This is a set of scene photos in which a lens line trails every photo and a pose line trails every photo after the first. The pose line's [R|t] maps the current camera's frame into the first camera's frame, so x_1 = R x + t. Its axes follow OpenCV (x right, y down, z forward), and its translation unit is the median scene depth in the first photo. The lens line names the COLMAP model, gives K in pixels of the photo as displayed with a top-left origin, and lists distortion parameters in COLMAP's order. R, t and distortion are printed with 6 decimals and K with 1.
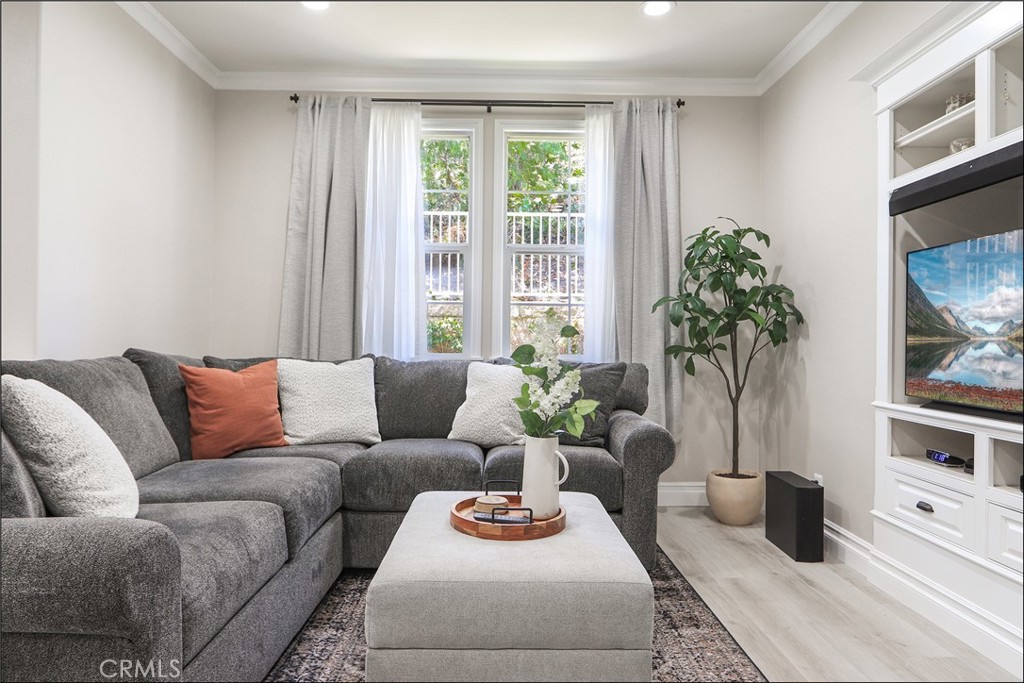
lens RADIAL K [[572.4, 0, 526.2], [0, 572.4, 338.7], [0, 0, 1]] dist [-0.015435, -0.000796]
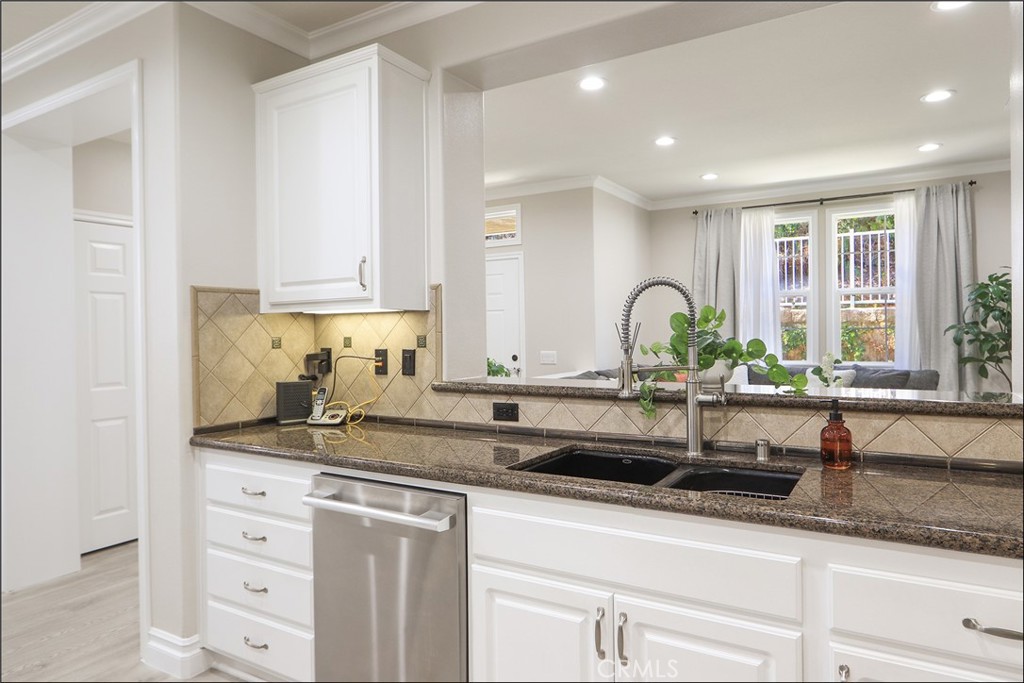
lens RADIAL K [[643.4, 0, 507.7], [0, 643.4, 335.7], [0, 0, 1]] dist [-0.012603, 0.016376]
pose [[0.836069, -0.022030, -0.548182, 0.171567], [0.031130, 0.999489, 0.007311, -0.085208], [0.547741, -0.023177, 0.836327, -0.931266]]
